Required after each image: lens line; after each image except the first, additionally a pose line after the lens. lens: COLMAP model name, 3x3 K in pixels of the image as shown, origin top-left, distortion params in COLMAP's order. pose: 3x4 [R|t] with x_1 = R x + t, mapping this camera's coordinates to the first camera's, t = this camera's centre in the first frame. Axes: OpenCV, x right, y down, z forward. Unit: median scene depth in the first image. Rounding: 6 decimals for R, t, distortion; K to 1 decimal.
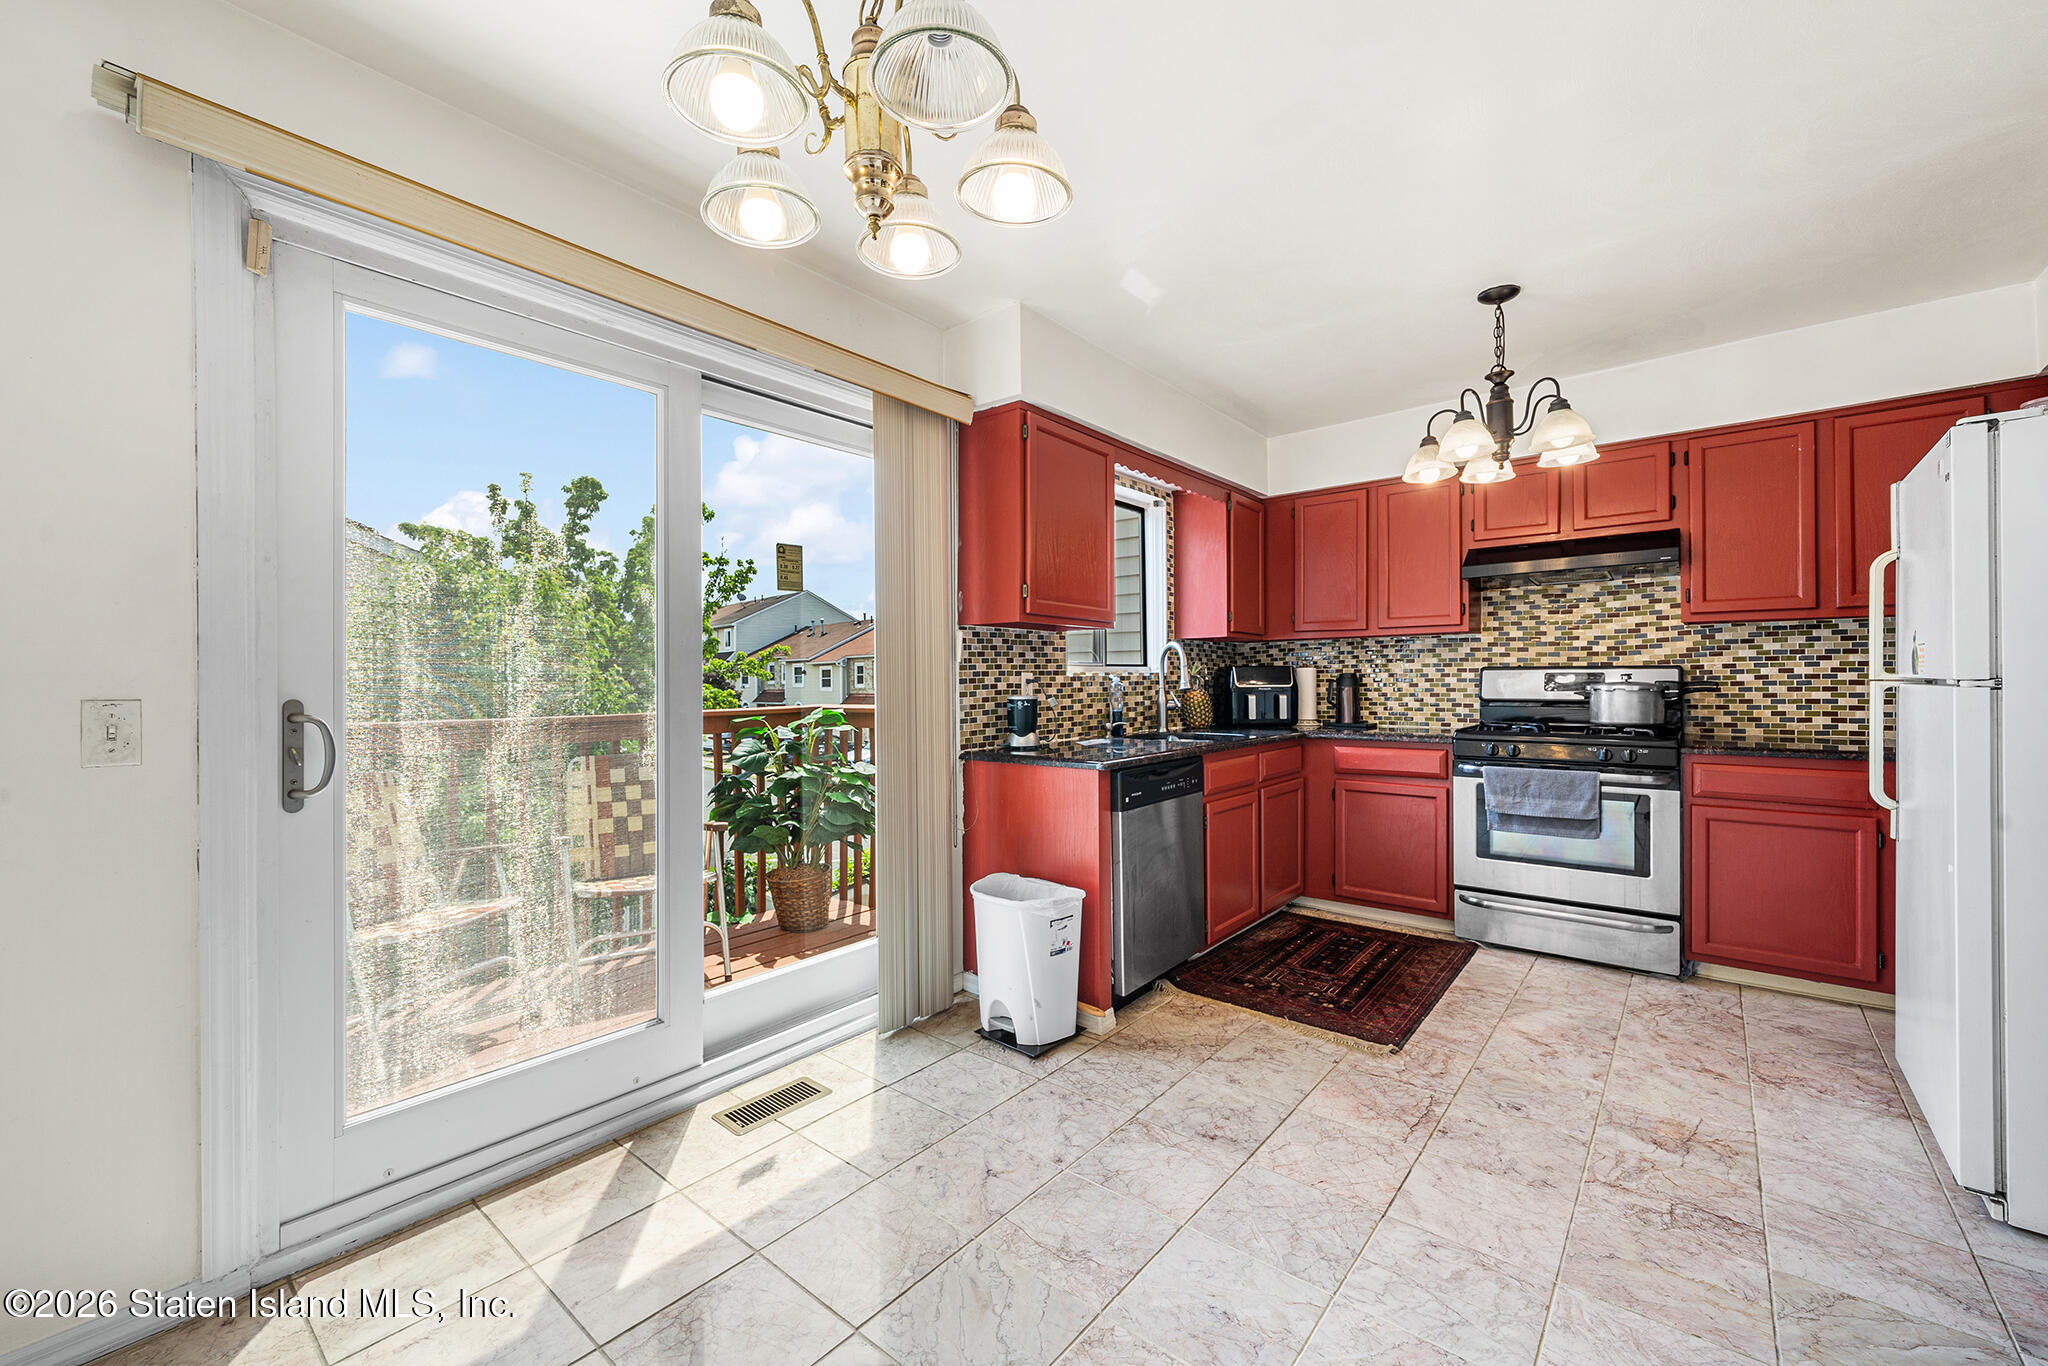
lens RADIAL K [[828.6, 0, 1006.4], [0, 828.6, 682.2], [0, 0, 1]] dist [-0.000598, 0.000421]
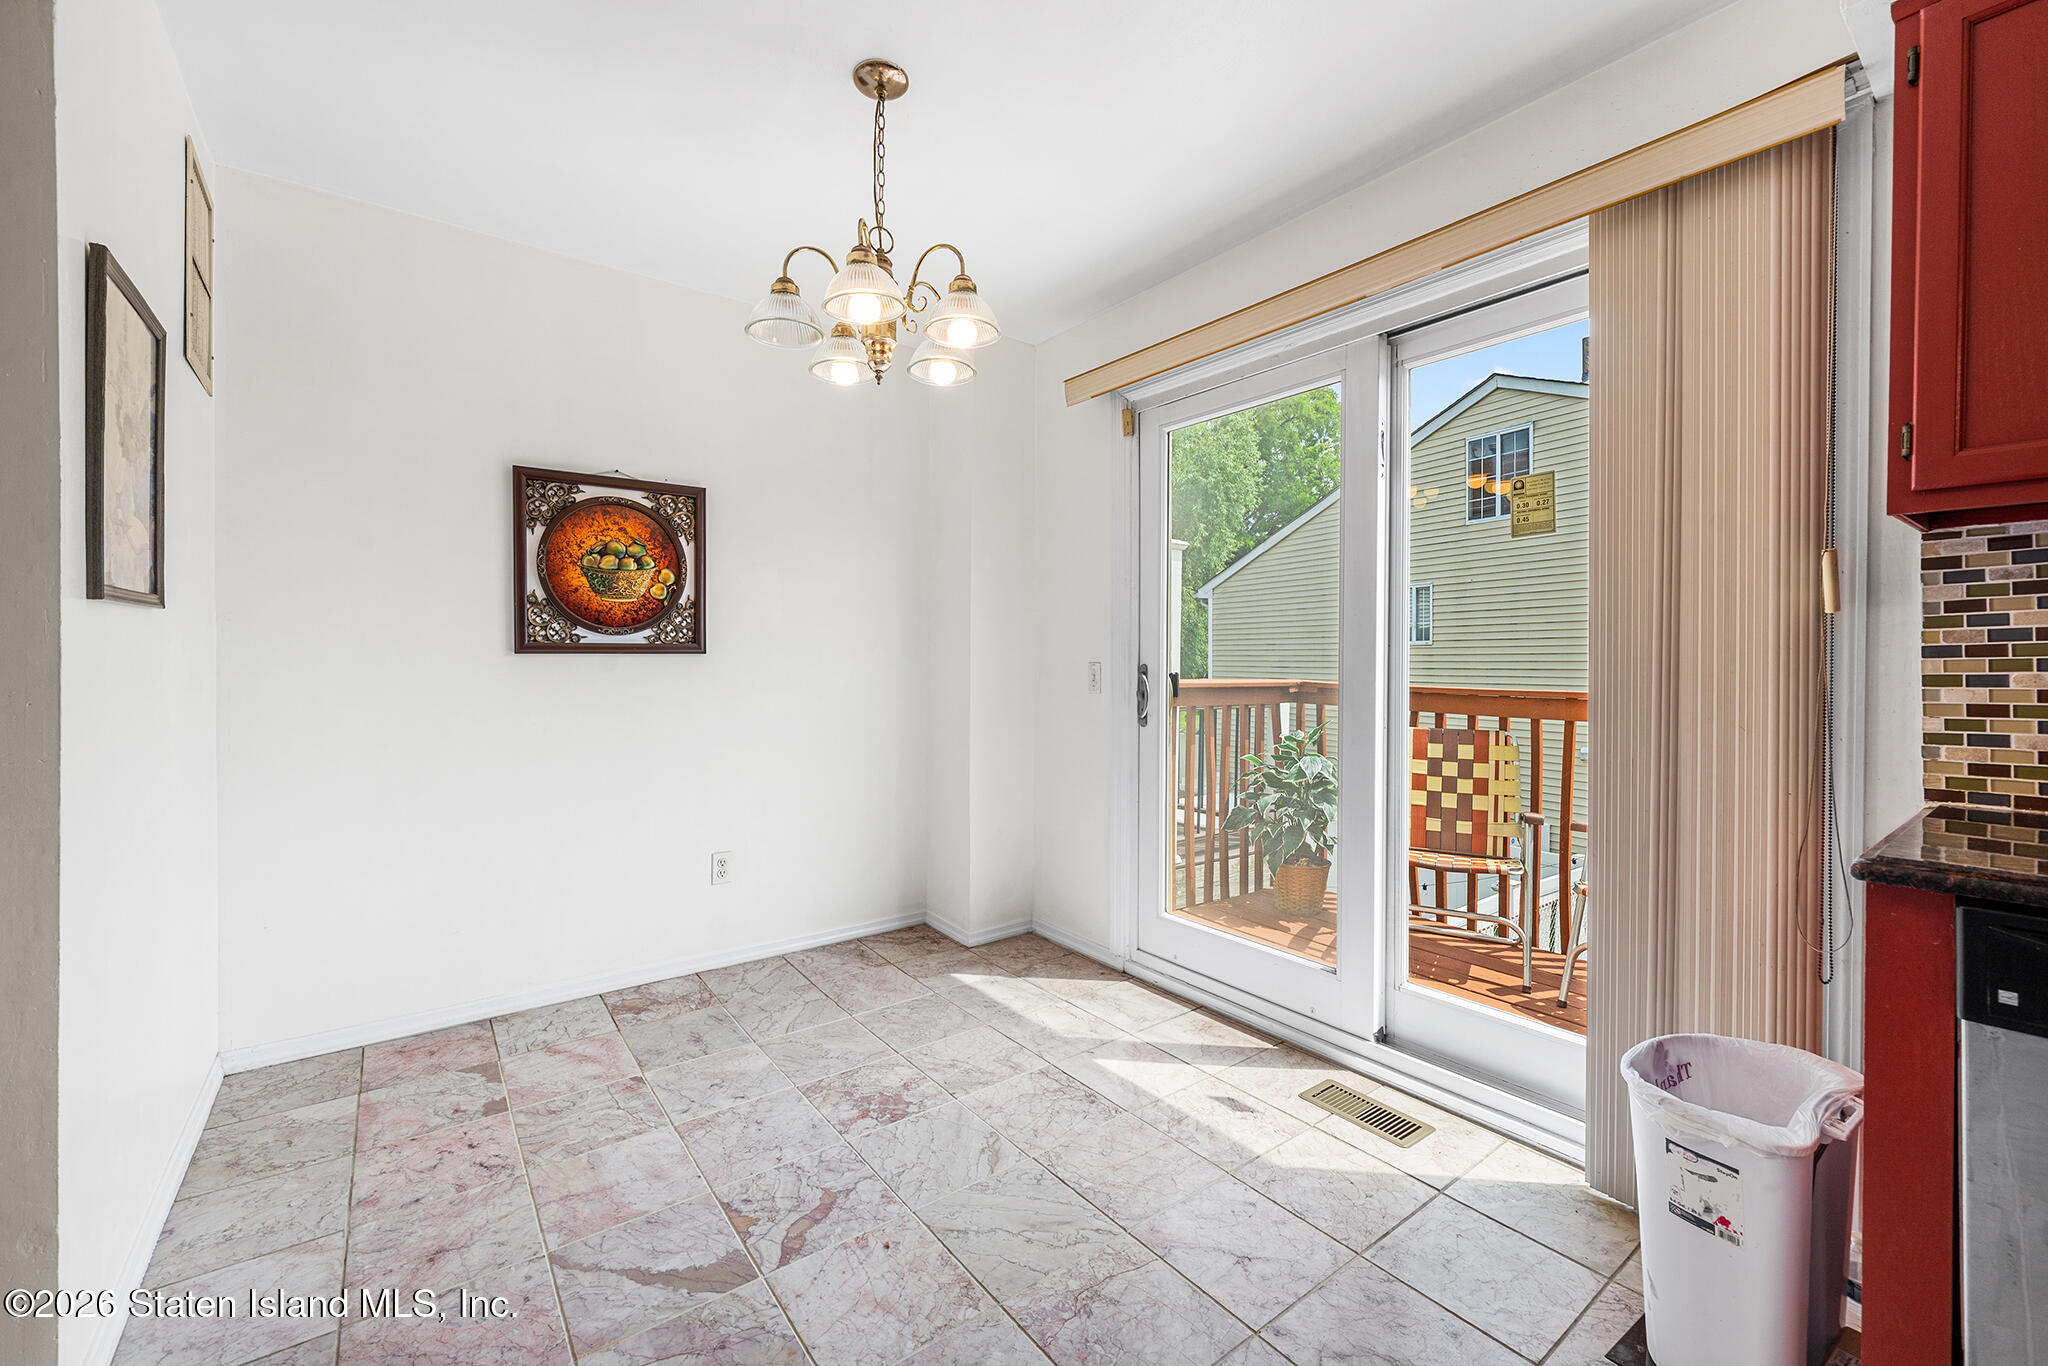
lens RADIAL K [[828.6, 0, 1024.9], [0, 828.6, 673.3], [0, 0, 1]] dist [-0.000598, 0.000421]
pose [[-0.222189, 0.018703, -0.974824, 0.486737], [-0.002212, 0.999804, 0.019687, 0.002573], [0.975001, 0.006531, -0.222104, 0.583968]]
